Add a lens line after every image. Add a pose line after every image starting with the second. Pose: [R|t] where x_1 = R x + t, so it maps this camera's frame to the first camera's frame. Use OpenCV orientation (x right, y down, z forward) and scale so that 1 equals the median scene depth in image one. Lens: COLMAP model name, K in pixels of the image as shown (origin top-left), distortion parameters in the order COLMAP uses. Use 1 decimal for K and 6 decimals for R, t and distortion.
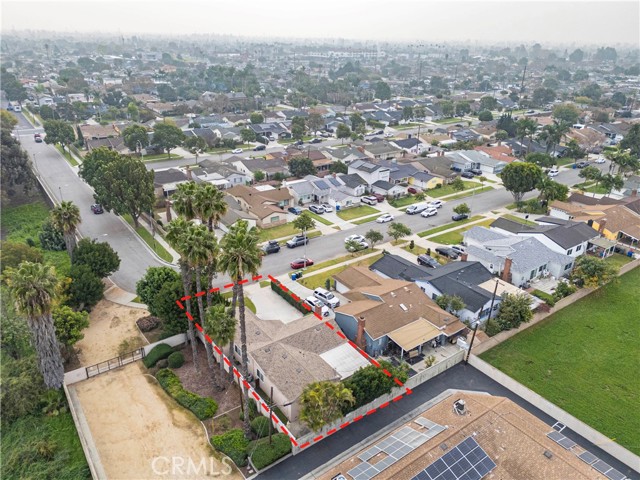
lens RADIAL K [[465.2, 0, 322.1], [0, 465.2, 240.0], [0, 0, 1]] dist [0.095389, -0.095416]
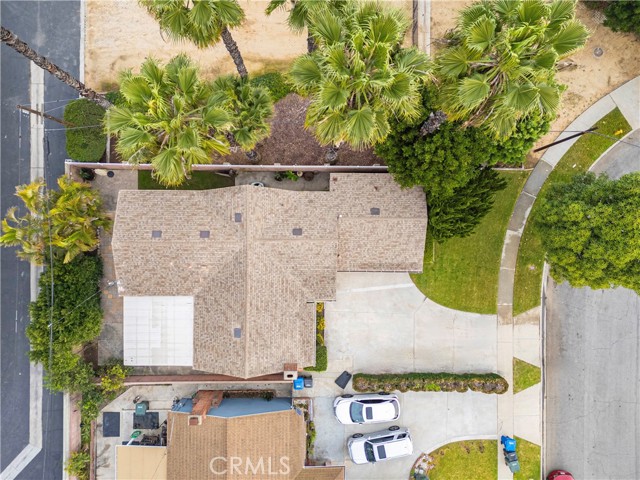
lens RADIAL K [[465.2, 0, 322.1], [0, 465.2, 240.0], [0, 0, 1]] dist [0.095389, -0.095416]
pose [[-0.594788, 0.803198, -0.033166, -0.074309], [-0.359319, -0.228725, 0.904751, -0.162350], [0.719109, 0.550052, 0.424647, 0.464260]]
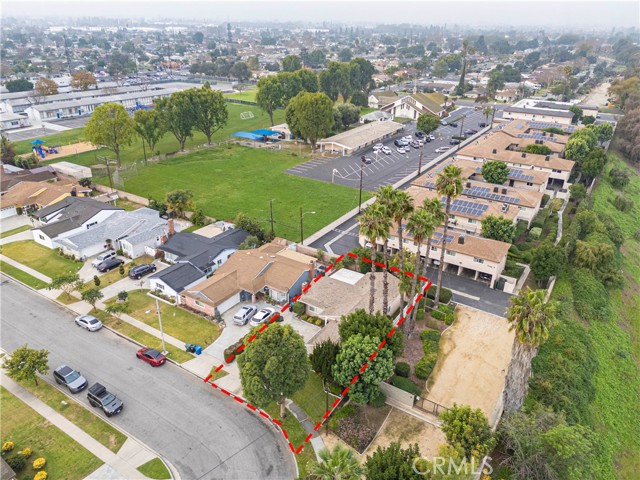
lens RADIAL K [[465.2, 0, 322.1], [0, 465.2, 240.0], [0, 0, 1]] dist [0.095389, -0.095416]
pose [[-0.360817, -0.416585, 0.834427, -0.549675], [0.354353, 0.766366, 0.535833, -0.312729], [-0.862696, 0.489019, -0.128900, 0.653002]]
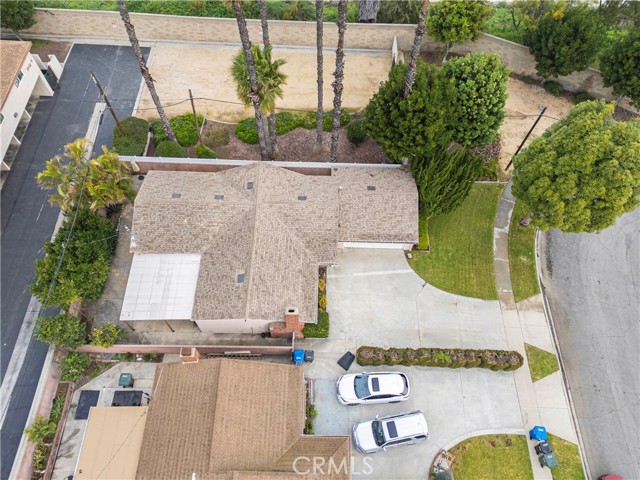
lens RADIAL K [[465.2, 0, 322.1], [0, 465.2, 240.0], [0, 0, 1]] dist [0.095389, -0.095416]
pose [[-0.598472, 0.680183, -0.423300, 0.073835], [-0.360030, 0.243668, 0.900558, -0.182822], [0.715689, 0.691359, 0.099058, 0.574721]]
